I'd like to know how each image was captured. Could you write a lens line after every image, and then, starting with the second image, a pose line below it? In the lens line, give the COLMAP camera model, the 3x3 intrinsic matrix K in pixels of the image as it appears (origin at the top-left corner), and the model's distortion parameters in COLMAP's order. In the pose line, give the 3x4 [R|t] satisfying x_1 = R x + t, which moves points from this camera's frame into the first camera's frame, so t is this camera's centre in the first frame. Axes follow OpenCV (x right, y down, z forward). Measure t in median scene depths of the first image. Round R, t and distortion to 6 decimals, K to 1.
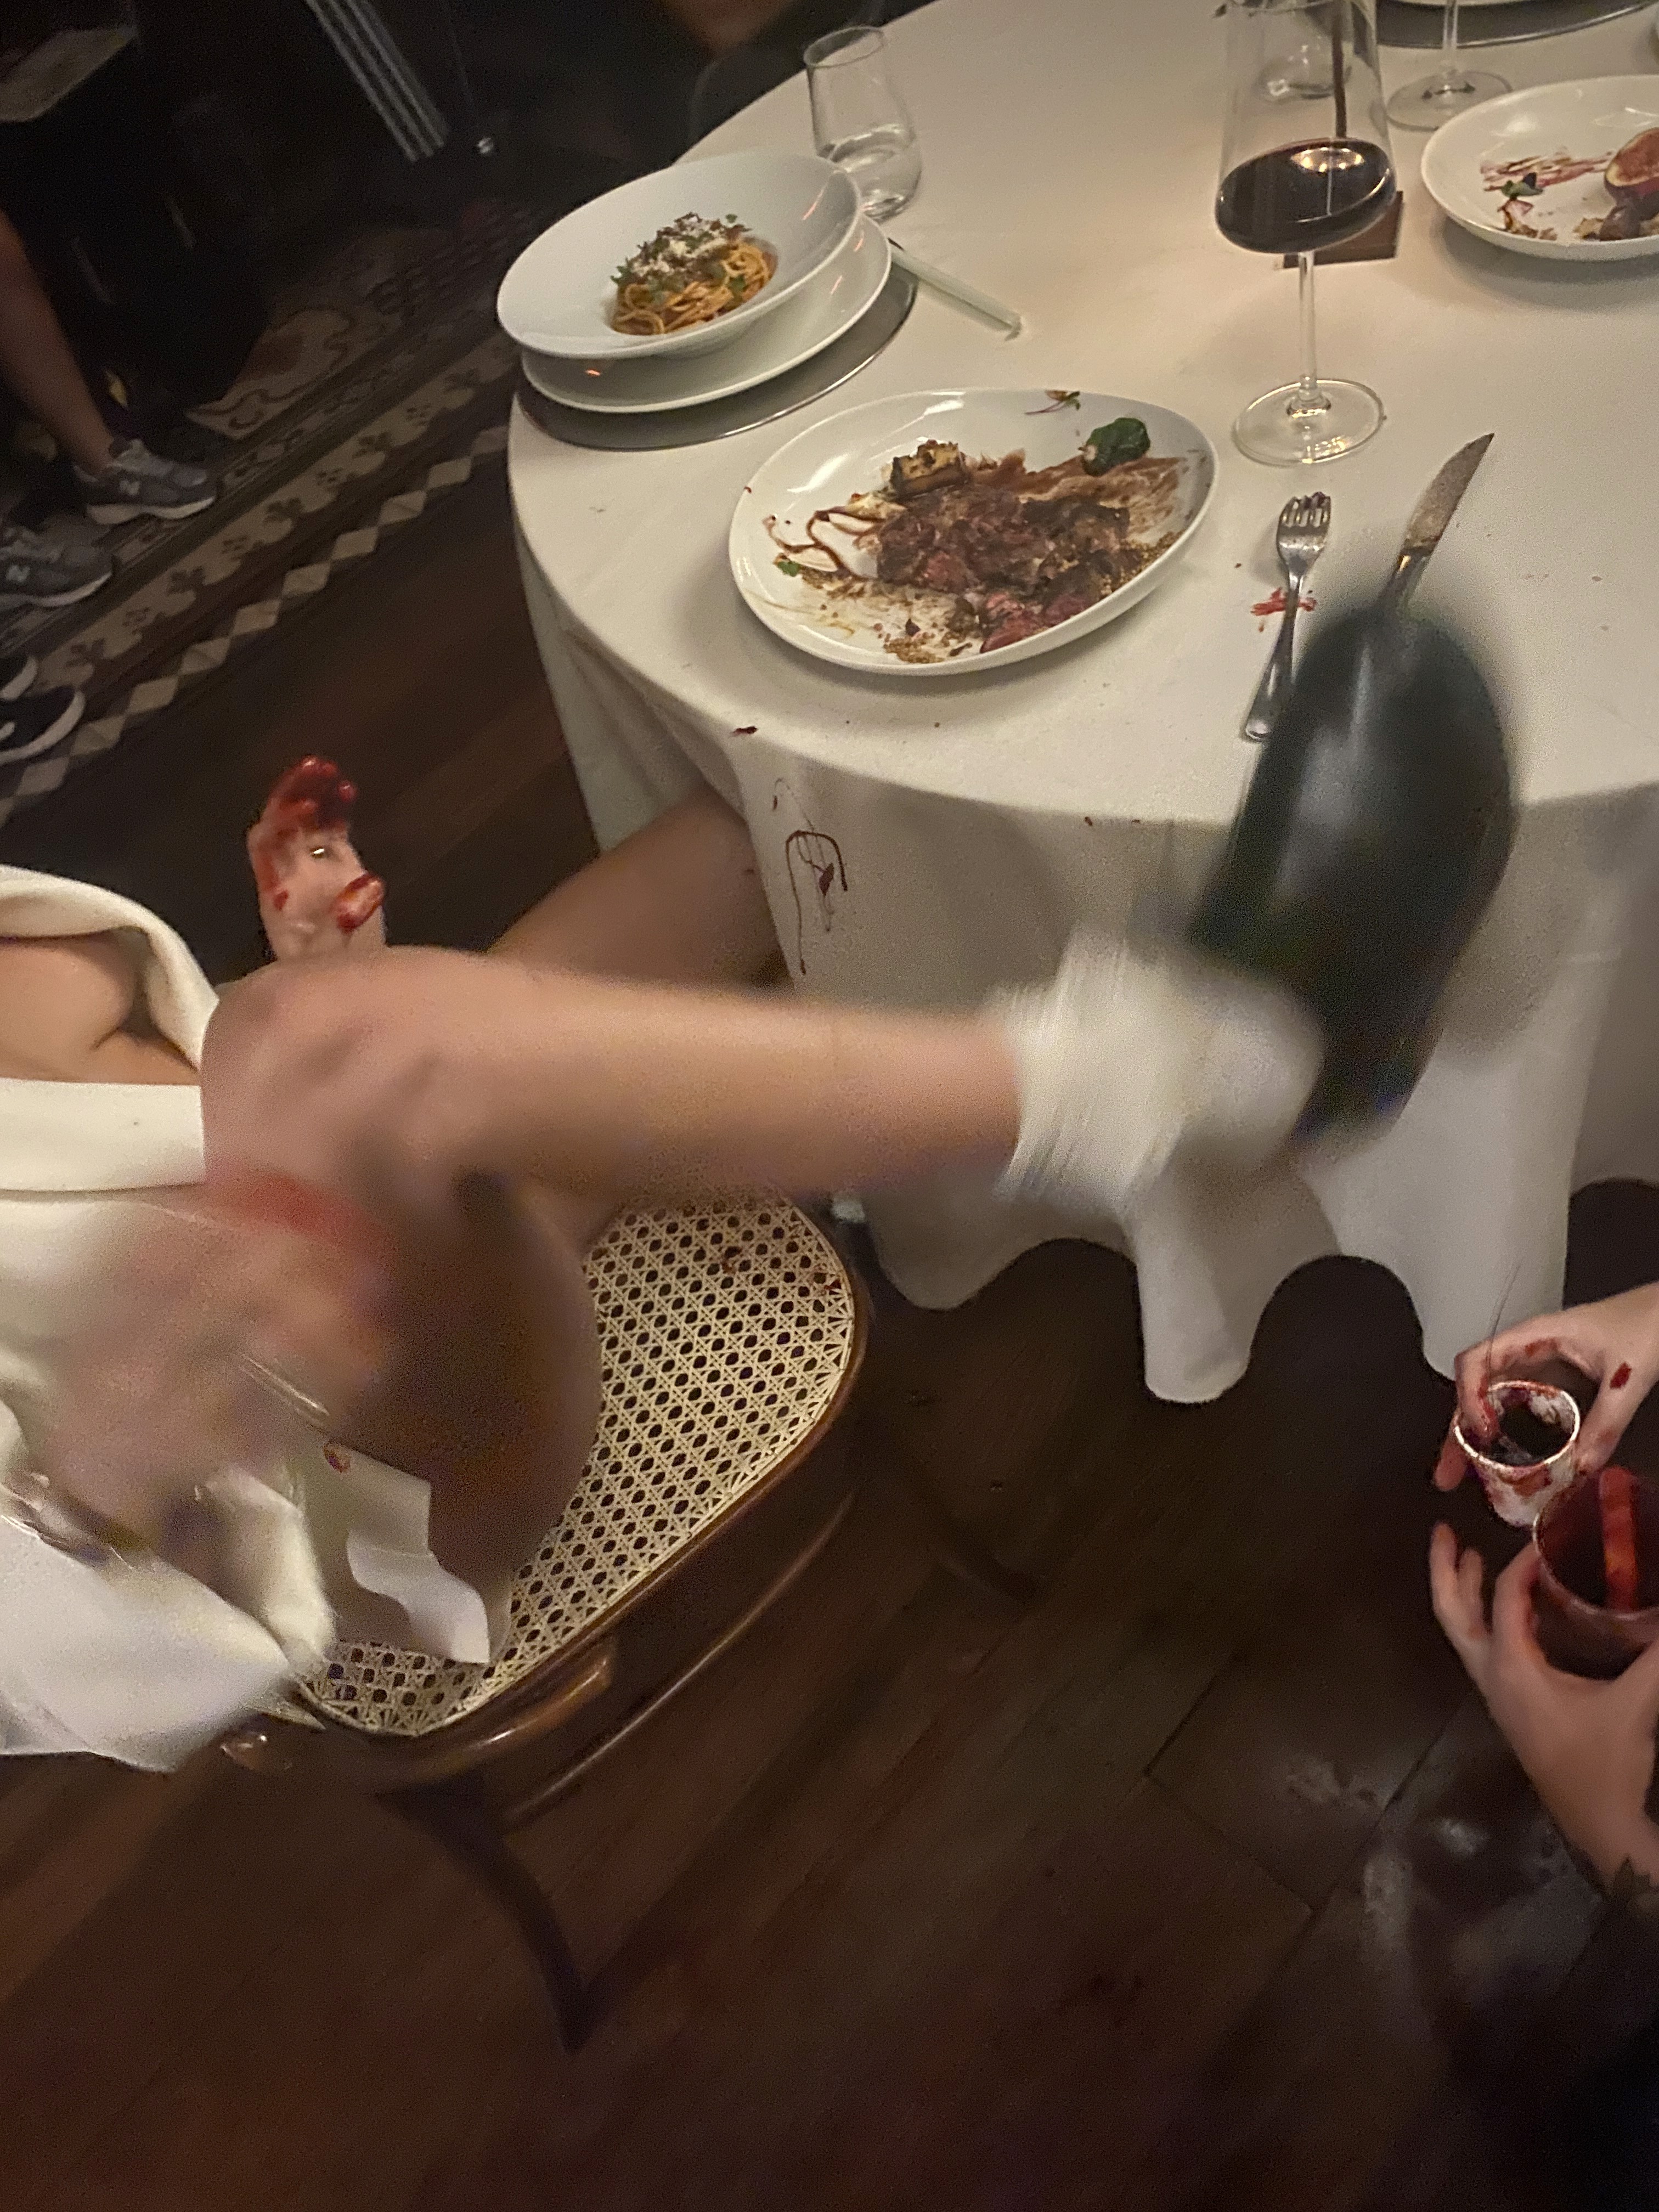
lens RADIAL K [[1670.9, 0, 831.6], [0, 1670.9, 1137.7], [0, 0, 1]] dist [-0.006656, -0.006808]
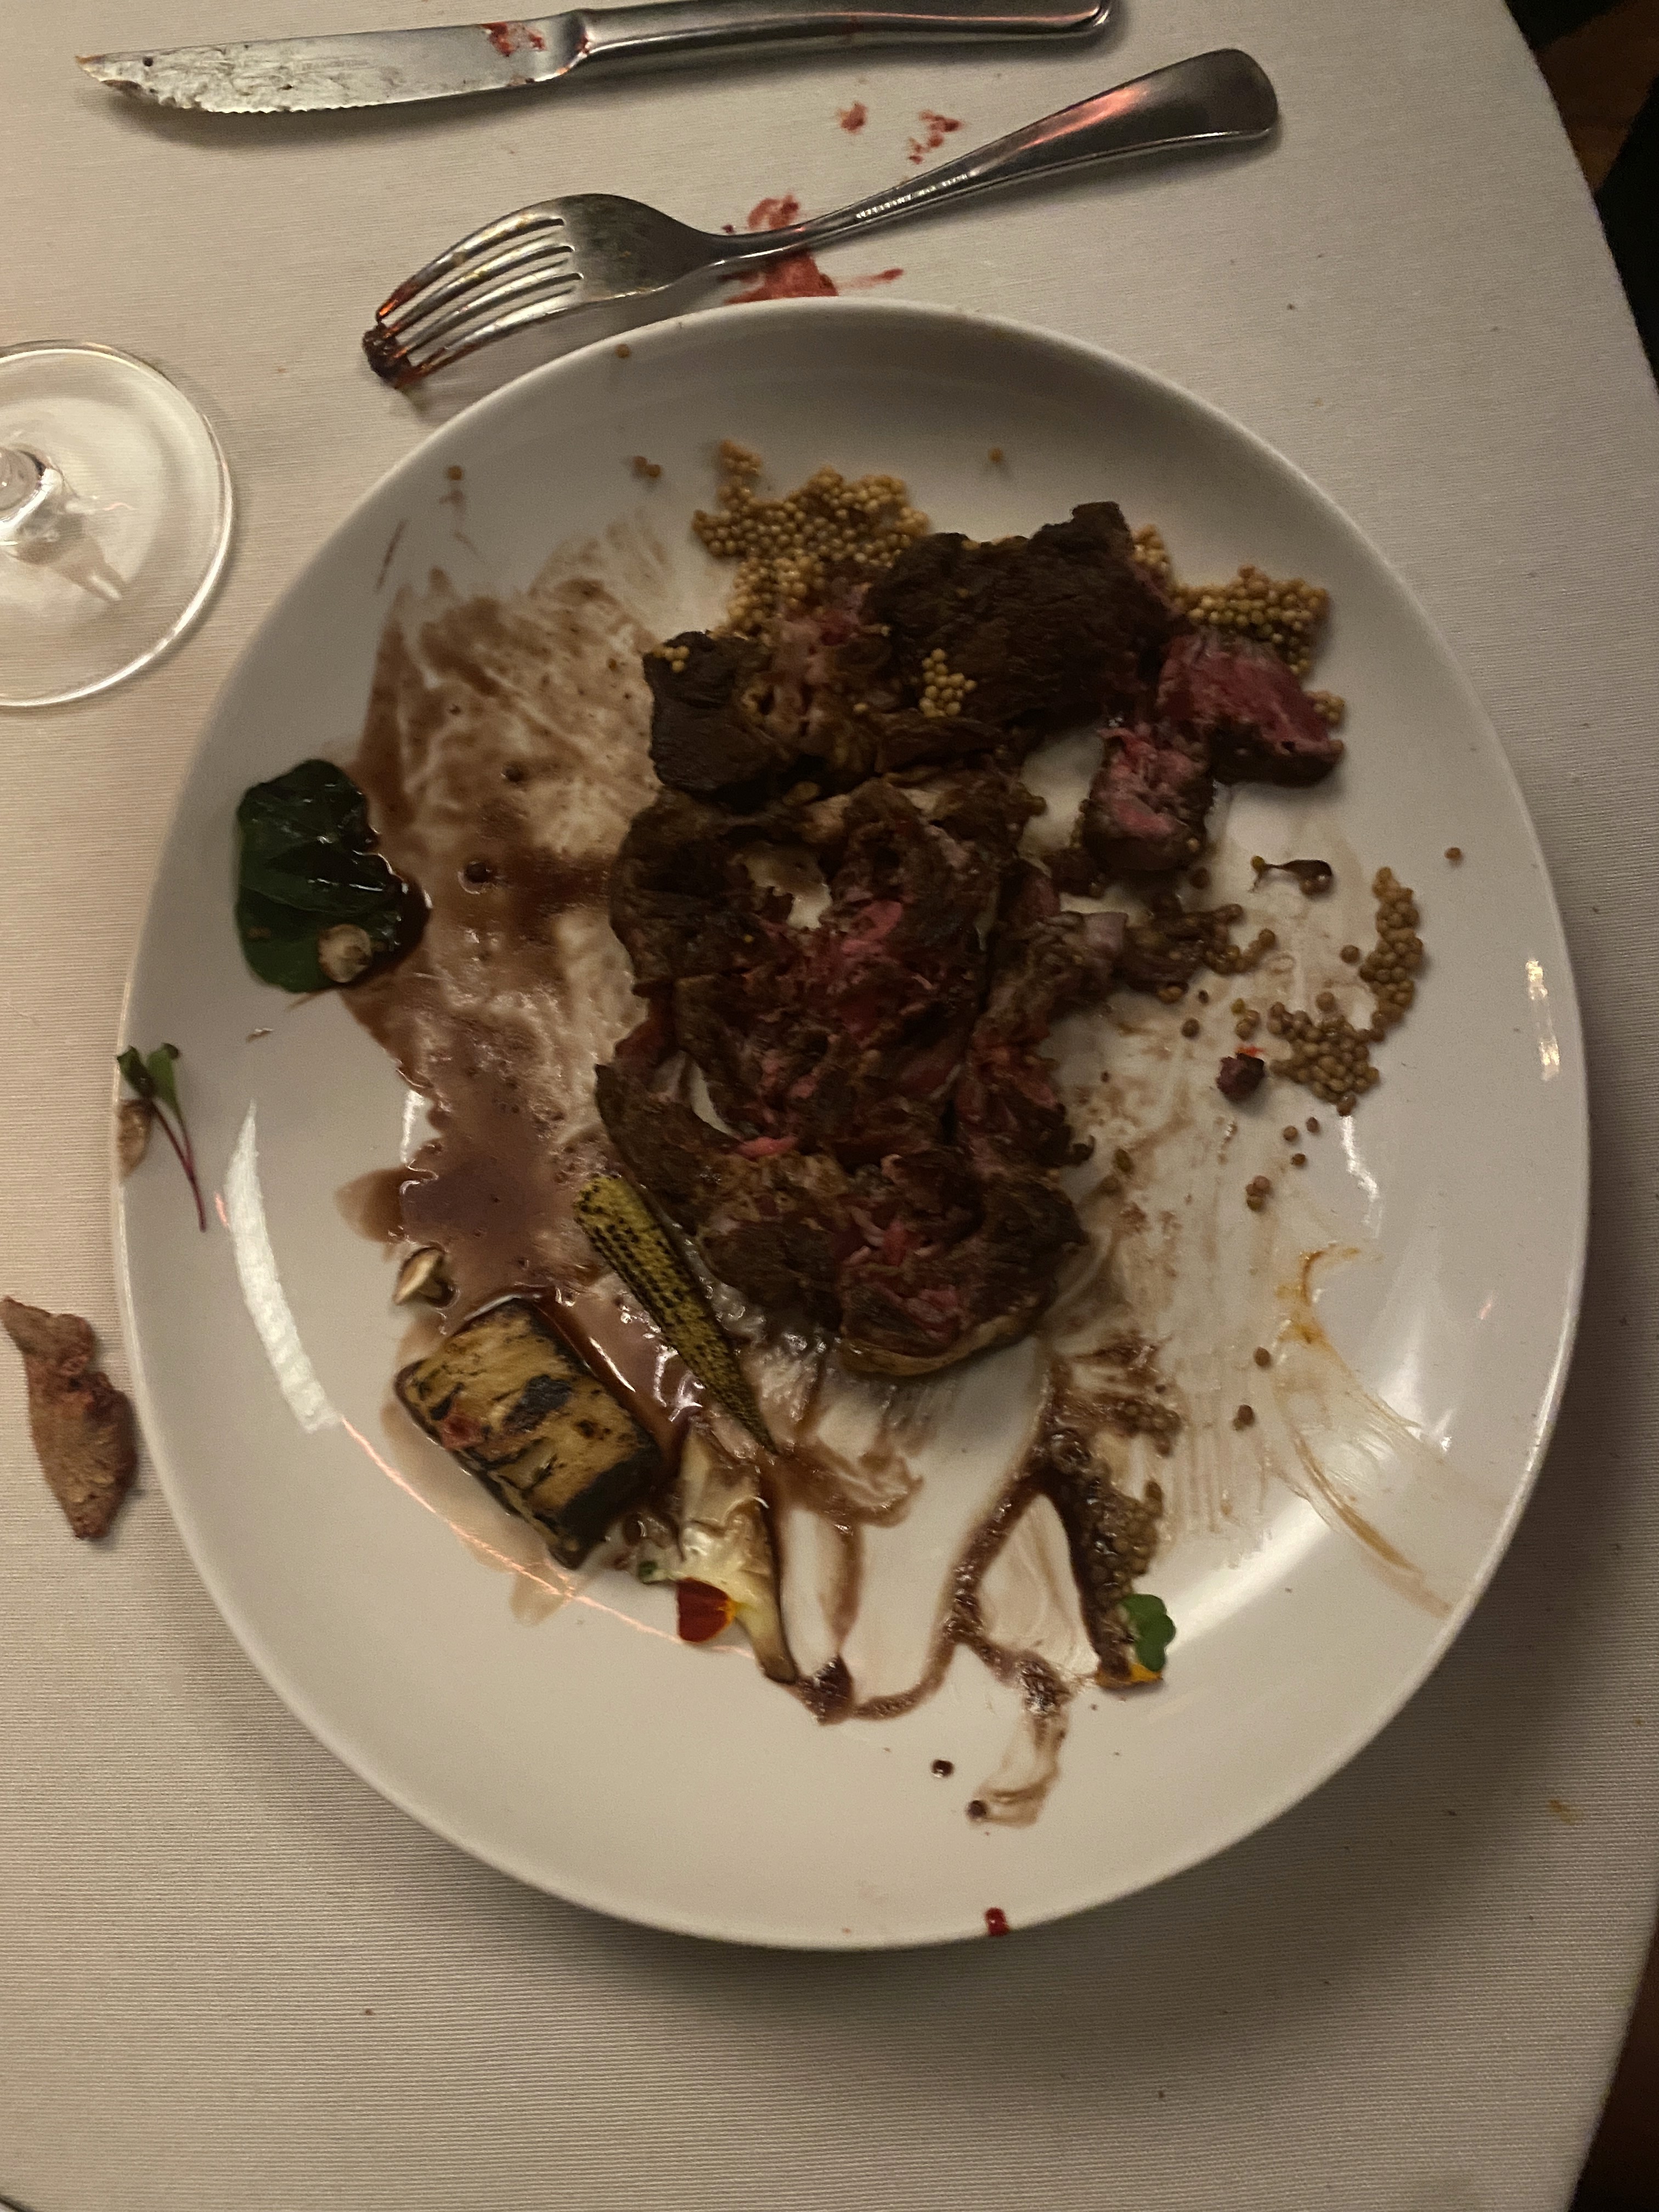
lens RADIAL K [[1670.9, 0, 831.6], [0, 1670.9, 1137.7], [0, 0, 1]] dist [-0.006656, -0.006808]
pose [[-0.511262, -0.756830, 0.407210, -0.050398], [0.780353, -0.210286, 0.588922, -0.526085], [-0.360083, 0.618861, 0.698105, 0.750856]]
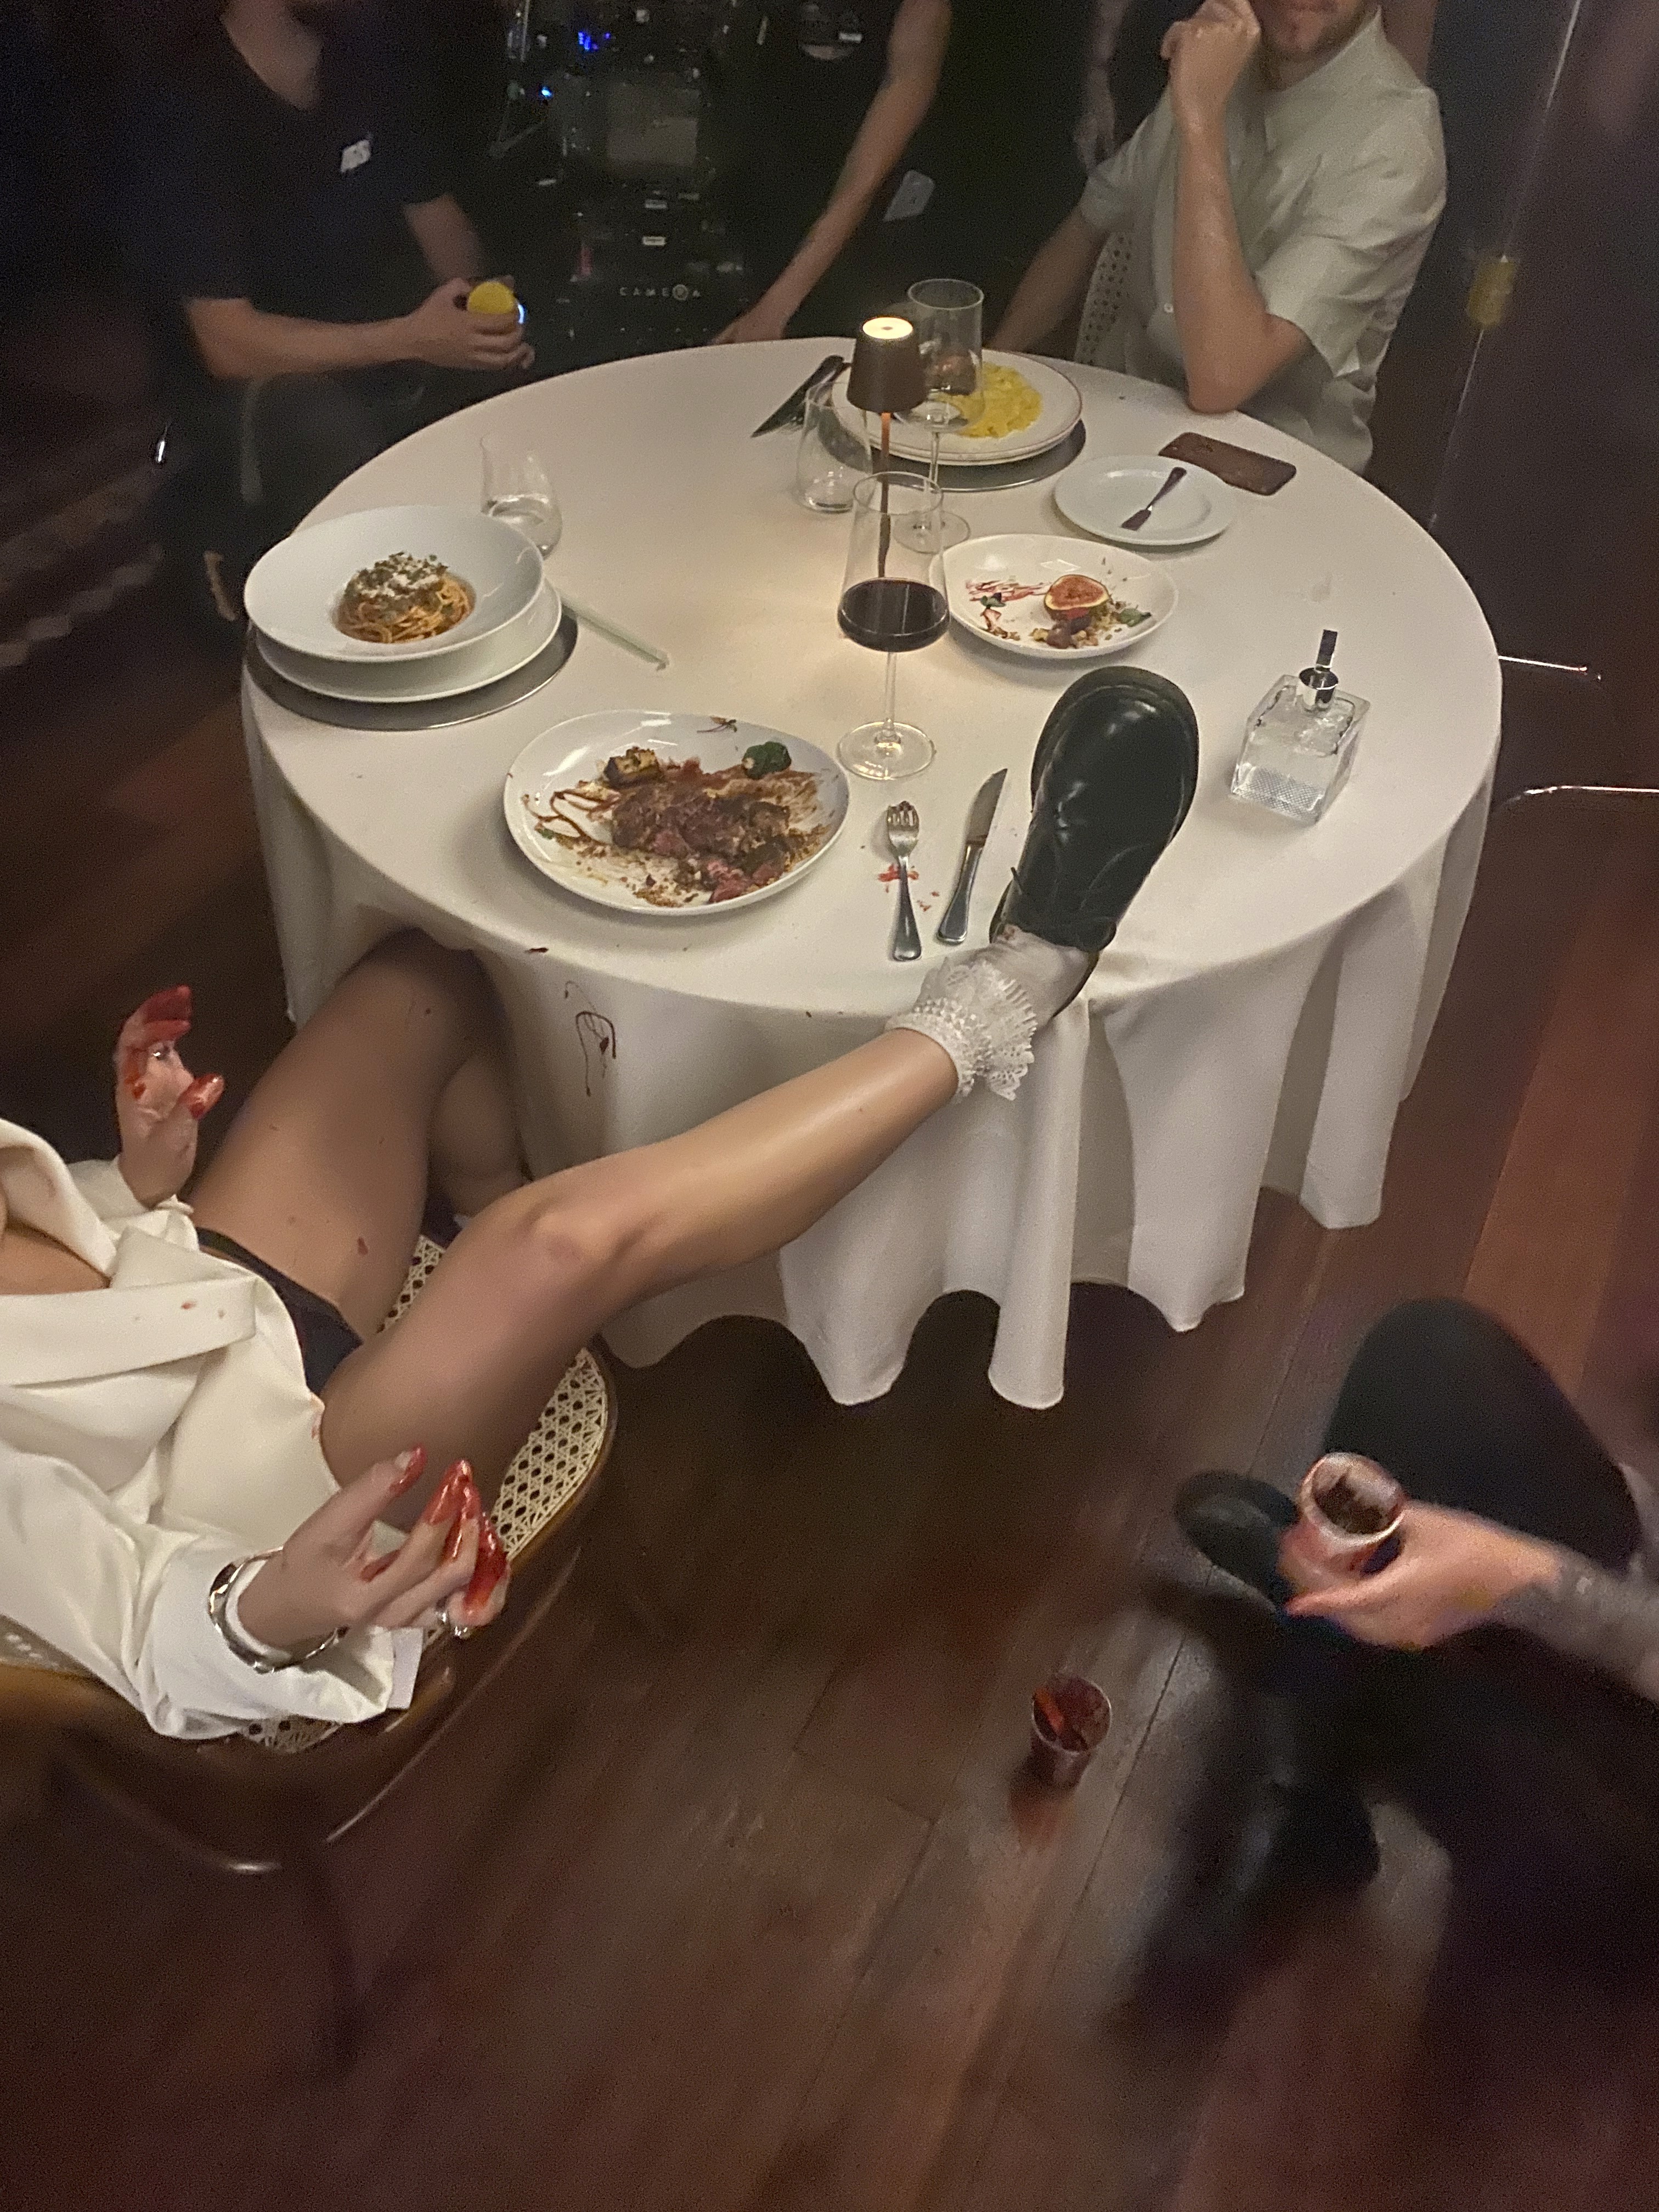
lens RADIAL K [[1803.3, 0, 829.5], [0, 1803.3, 1106.0], [0, 0, 1]] dist [0.002177, -0.003754]
pose [[0.928089, -0.017670, 0.371939, -0.357621], [0.068443, 0.989950, -0.123754, 0.077746], [-0.366014, 0.140312, 0.919971, -0.407501]]
